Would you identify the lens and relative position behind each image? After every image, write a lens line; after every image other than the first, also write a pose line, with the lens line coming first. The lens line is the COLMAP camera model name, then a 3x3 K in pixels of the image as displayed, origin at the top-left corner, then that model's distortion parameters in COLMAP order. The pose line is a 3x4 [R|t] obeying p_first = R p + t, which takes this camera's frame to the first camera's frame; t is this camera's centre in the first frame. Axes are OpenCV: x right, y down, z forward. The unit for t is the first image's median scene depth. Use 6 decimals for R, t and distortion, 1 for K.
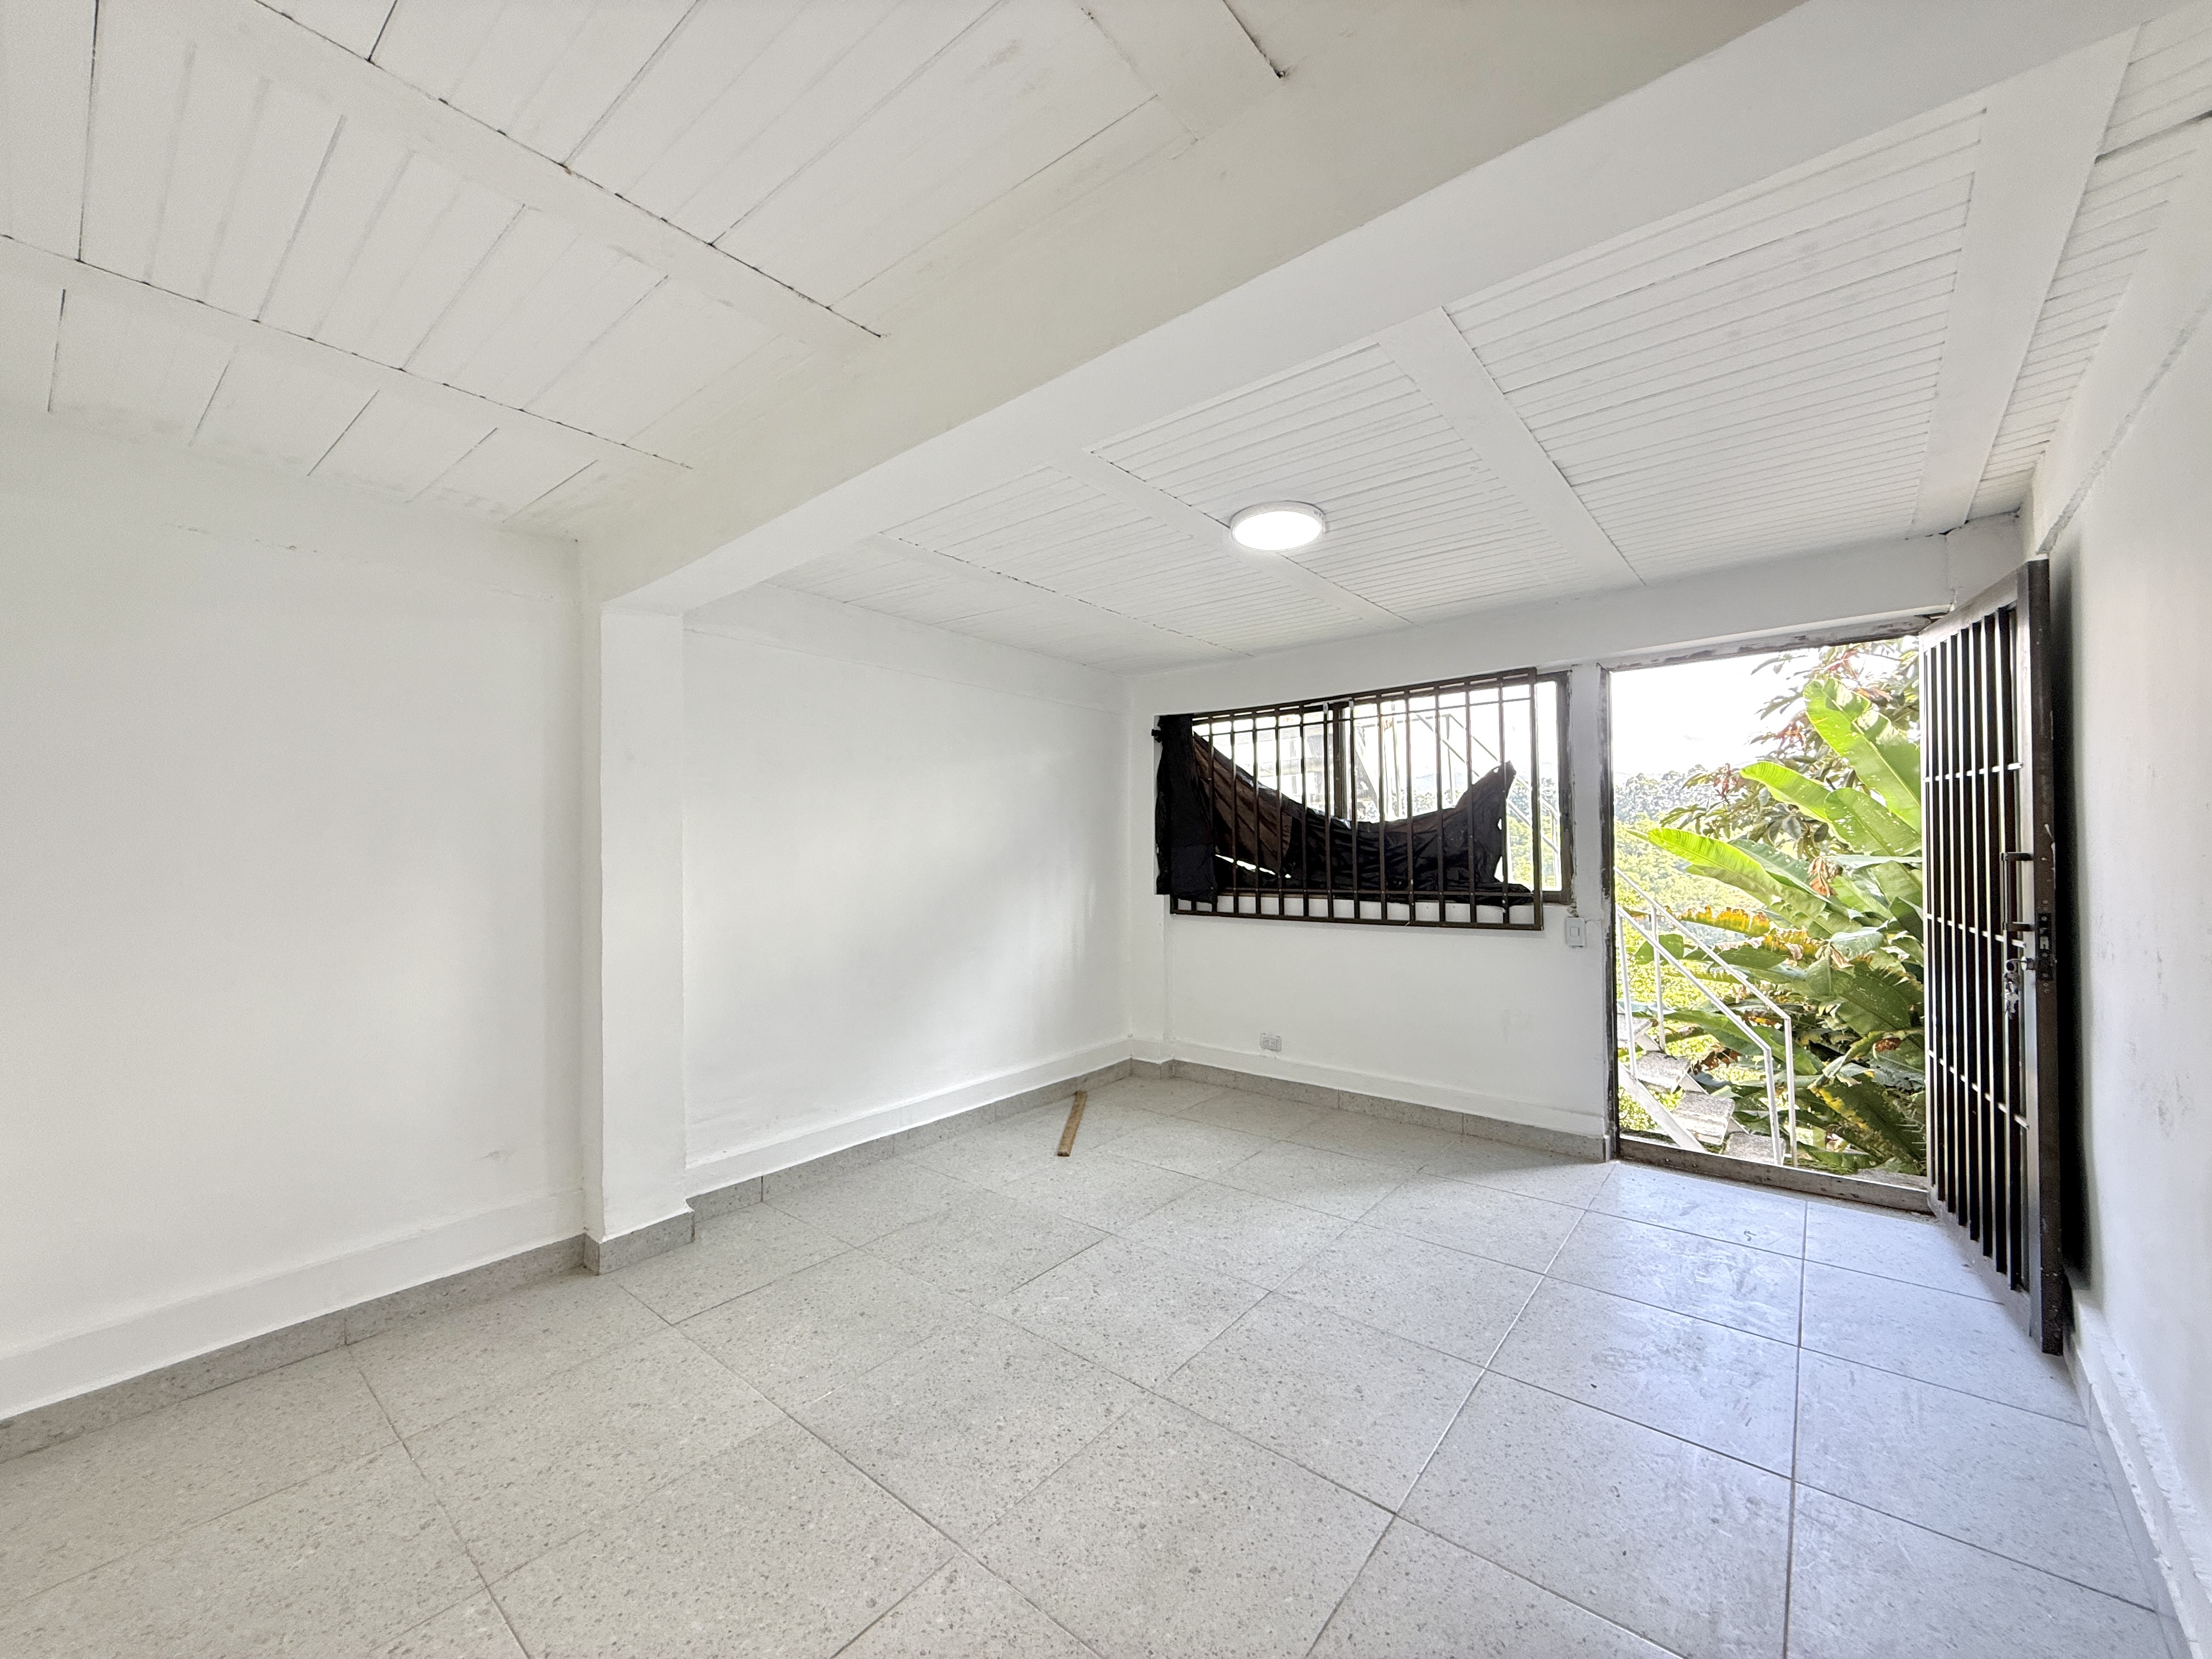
lens RADIAL K [[878.1, 0, 1093.5], [0, 878.1, 828.1], [0, 0, 1]] dist [-0.003174, 0.000514]
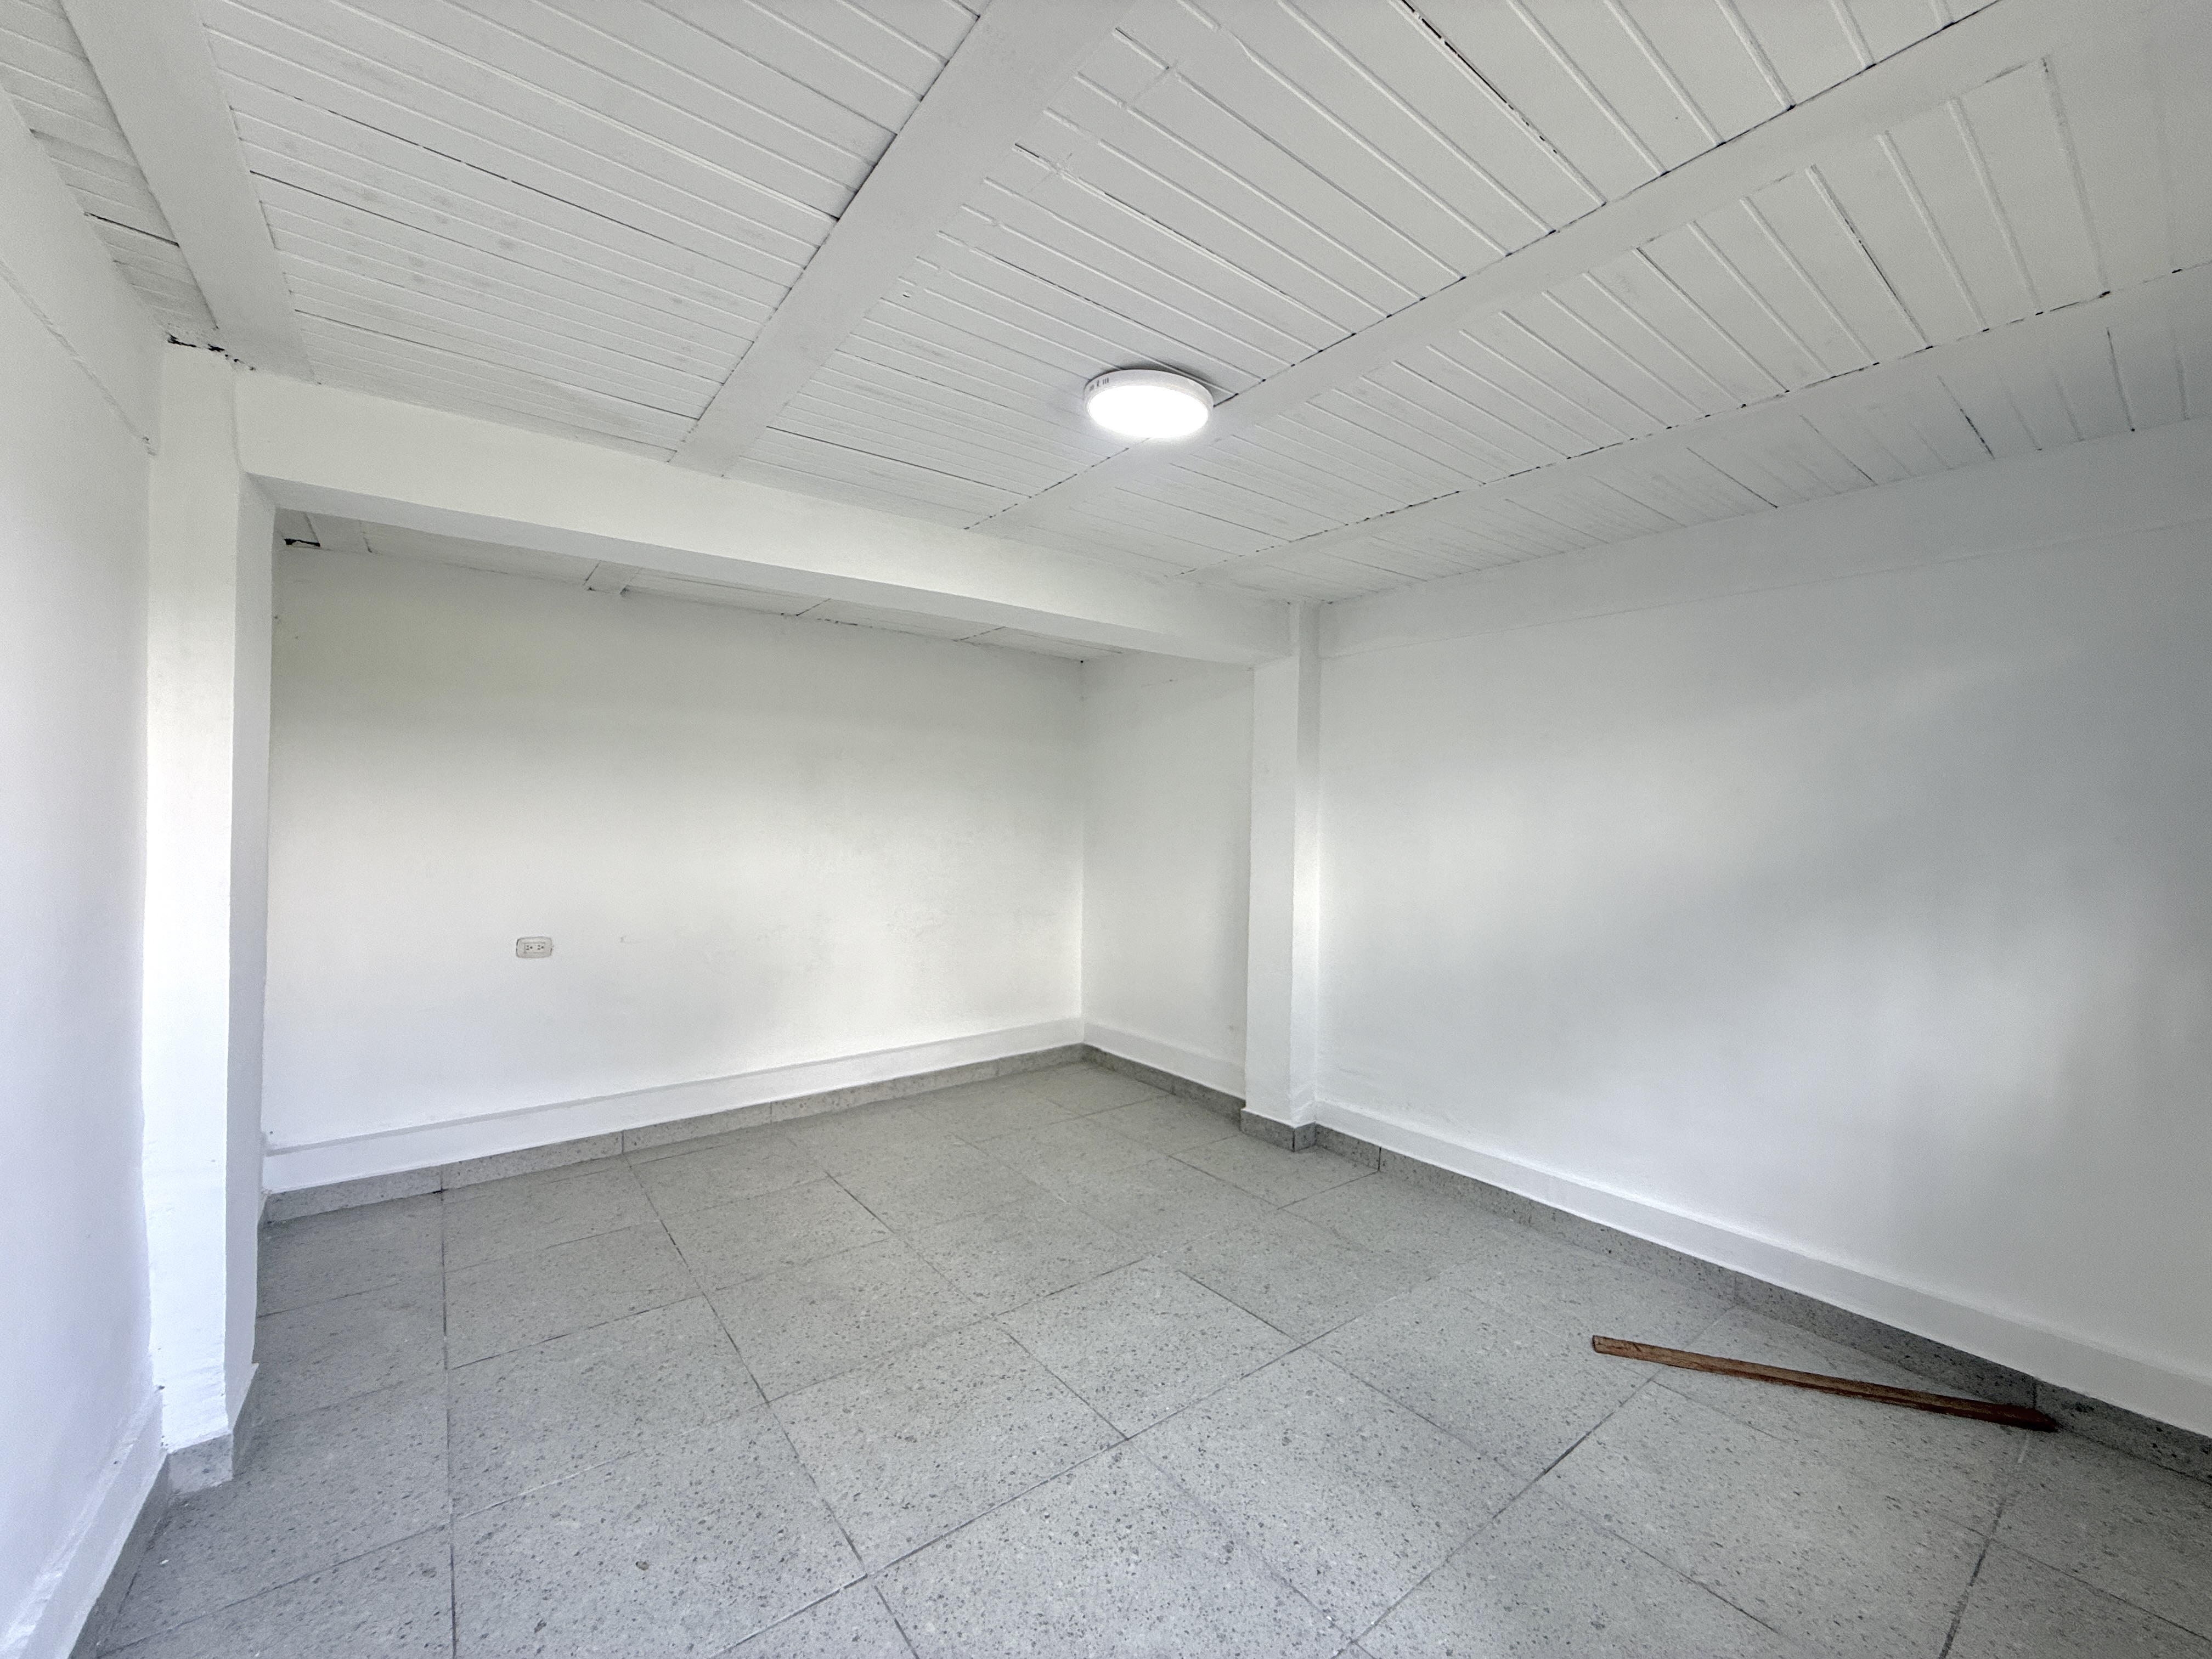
lens RADIAL K [[878.1, 0, 1099.9], [0, 878.1, 823.1], [0, 0, 1]] dist [-0.003174, 0.000514]
pose [[-0.223000, 0.002914, -0.974814, 0.846154], [0.002559, 0.999994, 0.002404, -0.003615], [0.974815, -0.001959, -0.223006, 1.029208]]
